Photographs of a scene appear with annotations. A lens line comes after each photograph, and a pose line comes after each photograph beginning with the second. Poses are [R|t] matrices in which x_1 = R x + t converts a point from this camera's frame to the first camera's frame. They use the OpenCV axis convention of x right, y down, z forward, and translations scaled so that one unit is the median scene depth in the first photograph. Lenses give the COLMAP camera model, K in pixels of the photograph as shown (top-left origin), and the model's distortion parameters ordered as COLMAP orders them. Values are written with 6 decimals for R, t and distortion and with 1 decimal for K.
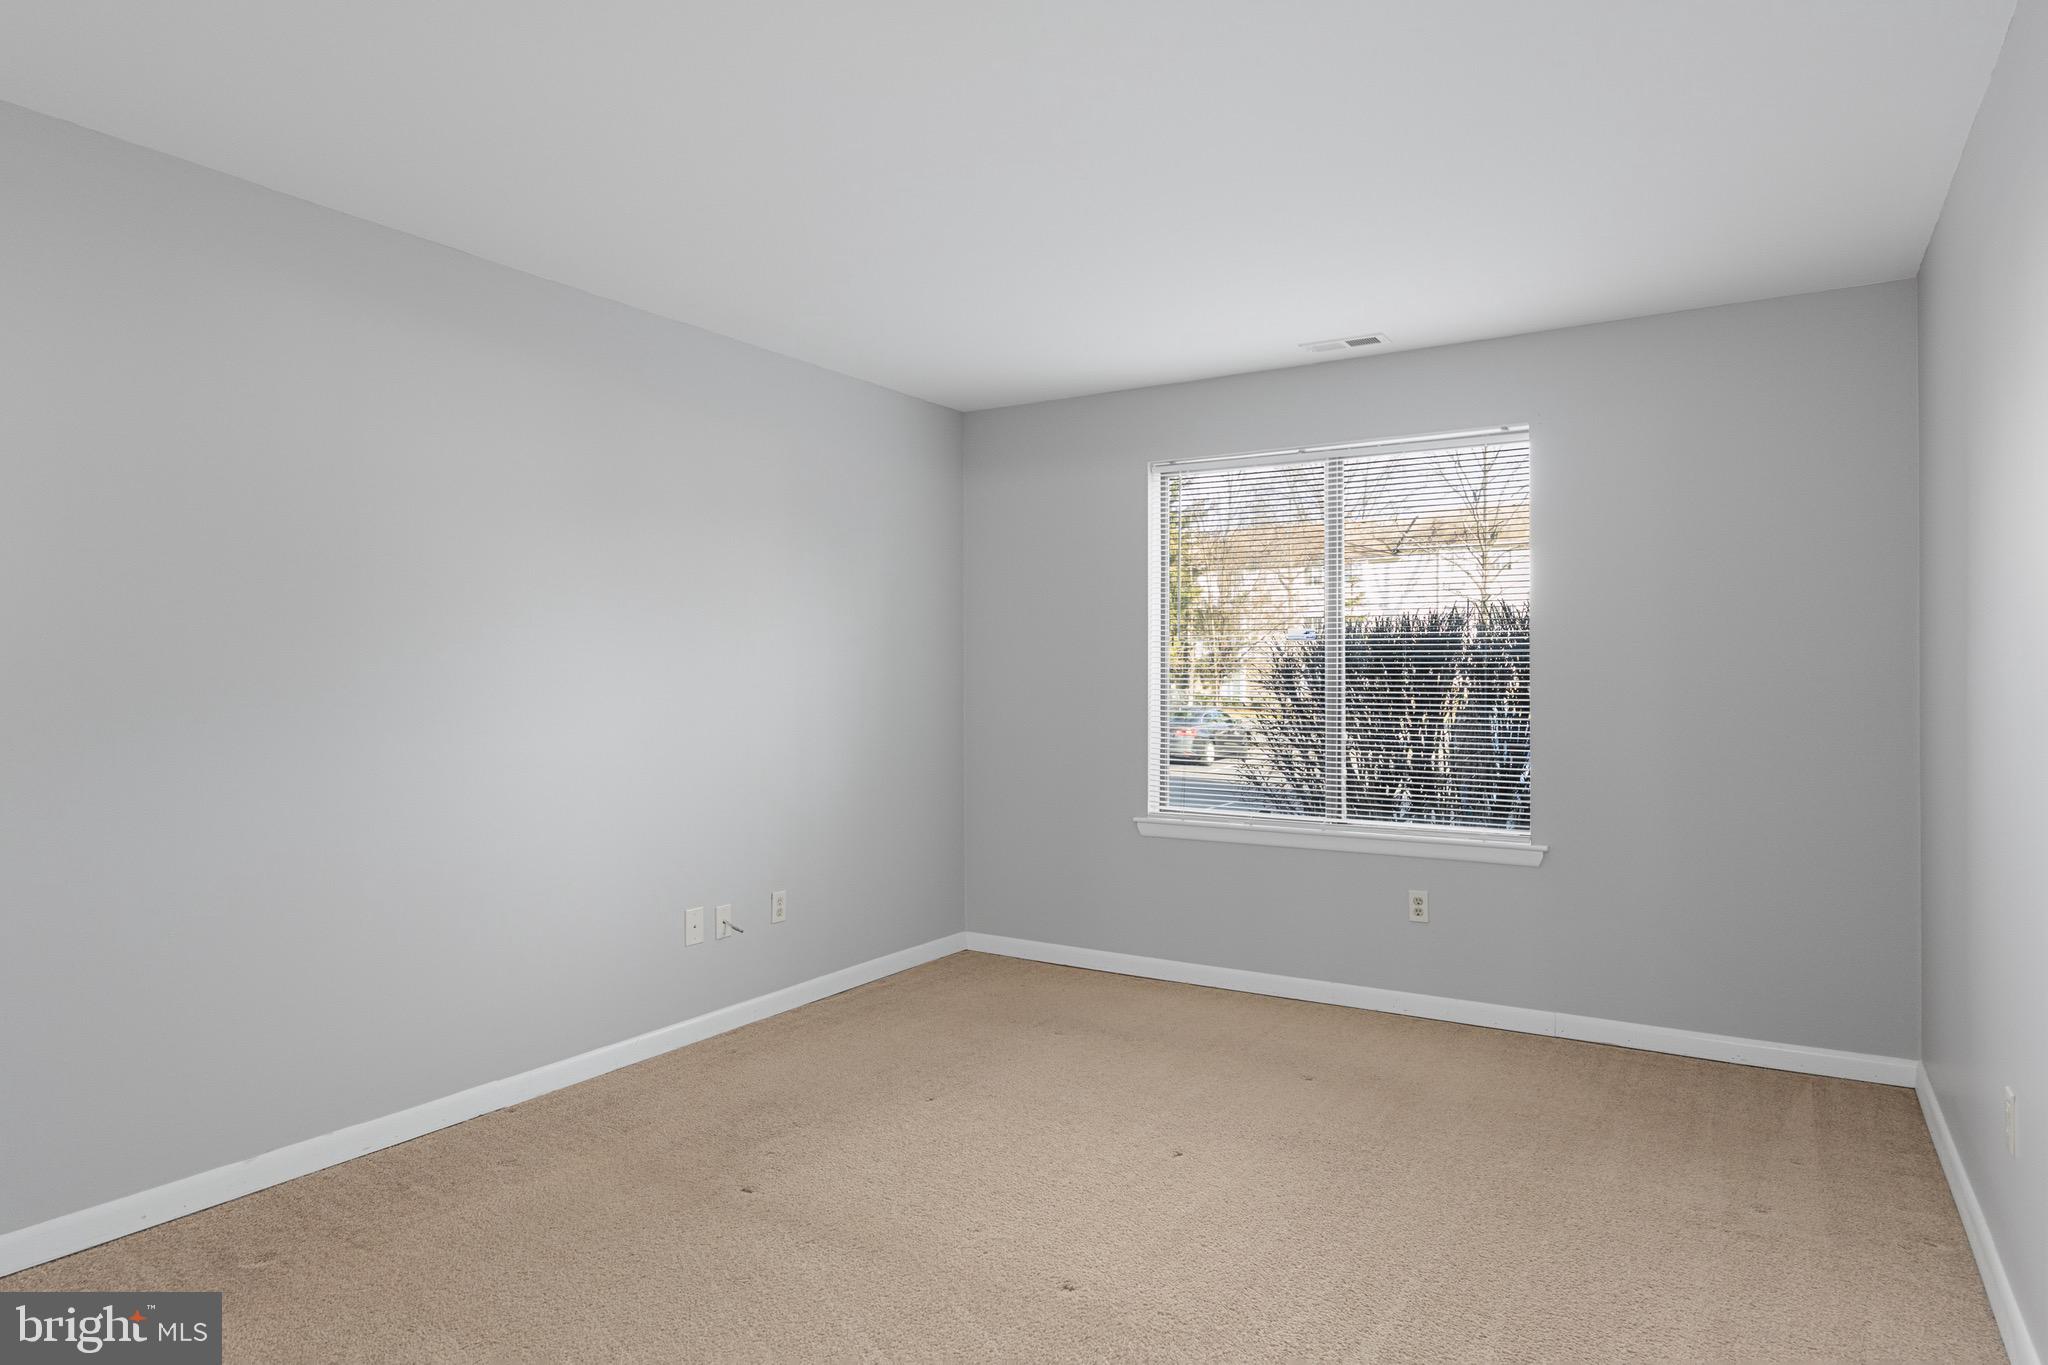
lens RADIAL K [[1201.0, 0, 1011.9], [0, 1201.0, 678.2], [0, 0, 1]] dist [0.002051, -0.000171]
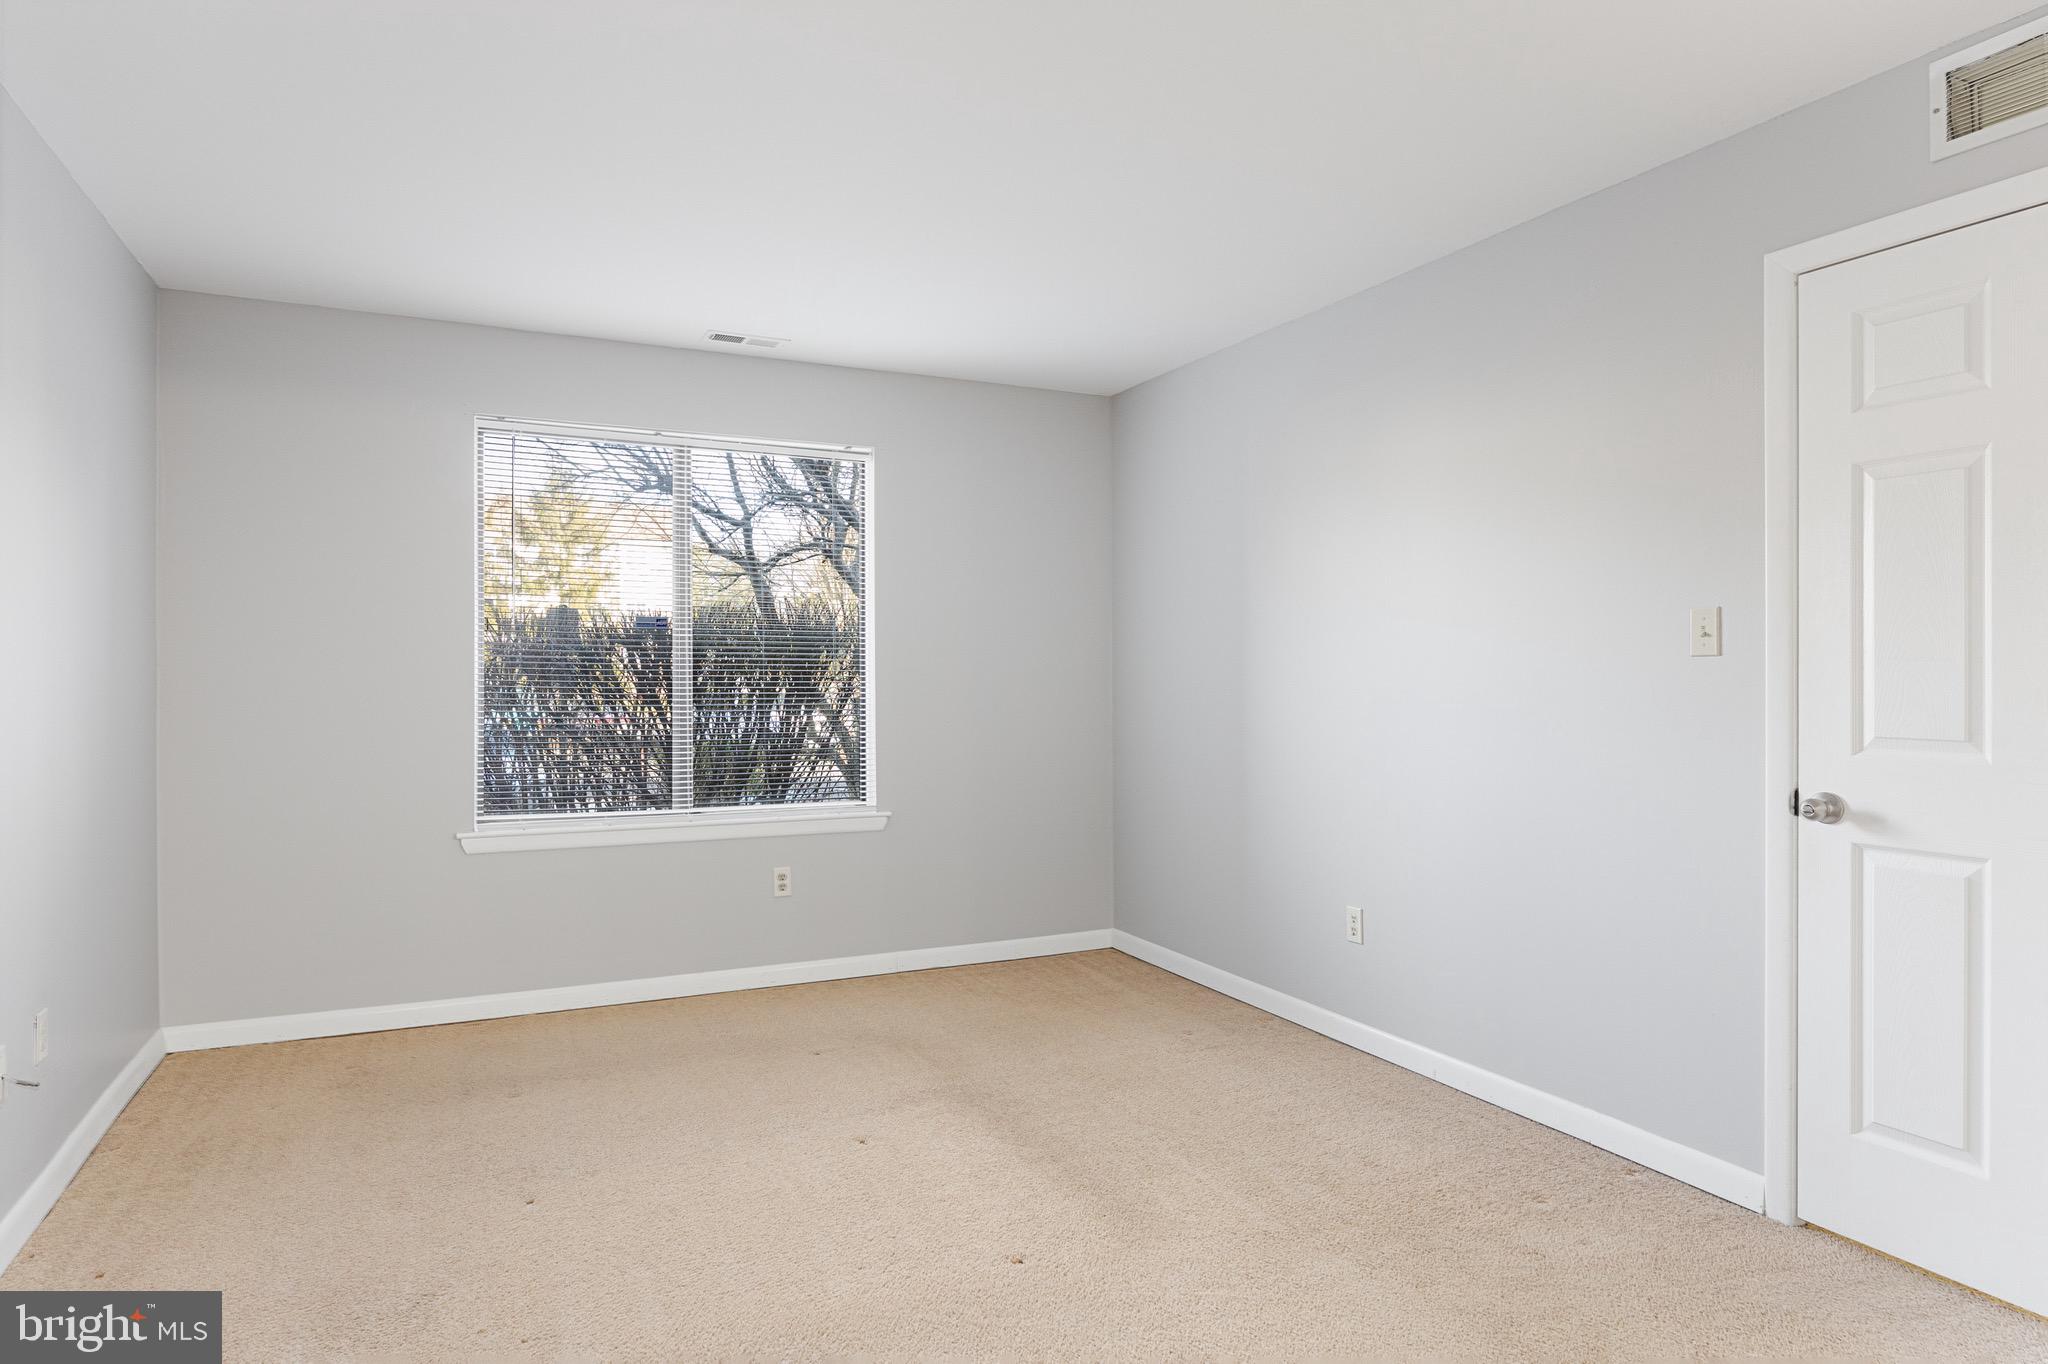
lens RADIAL K [[1201.0, 0, 1011.9], [0, 1201.0, 677.7], [0, 0, 1]] dist [0.002051, -0.000171]
pose [[0.536107, -0.001856, 0.844148, -0.451750], [-0.000774, 0.999996, 0.002690, 0.005428], [-0.844150, -0.002096, 0.536103, 0.255232]]
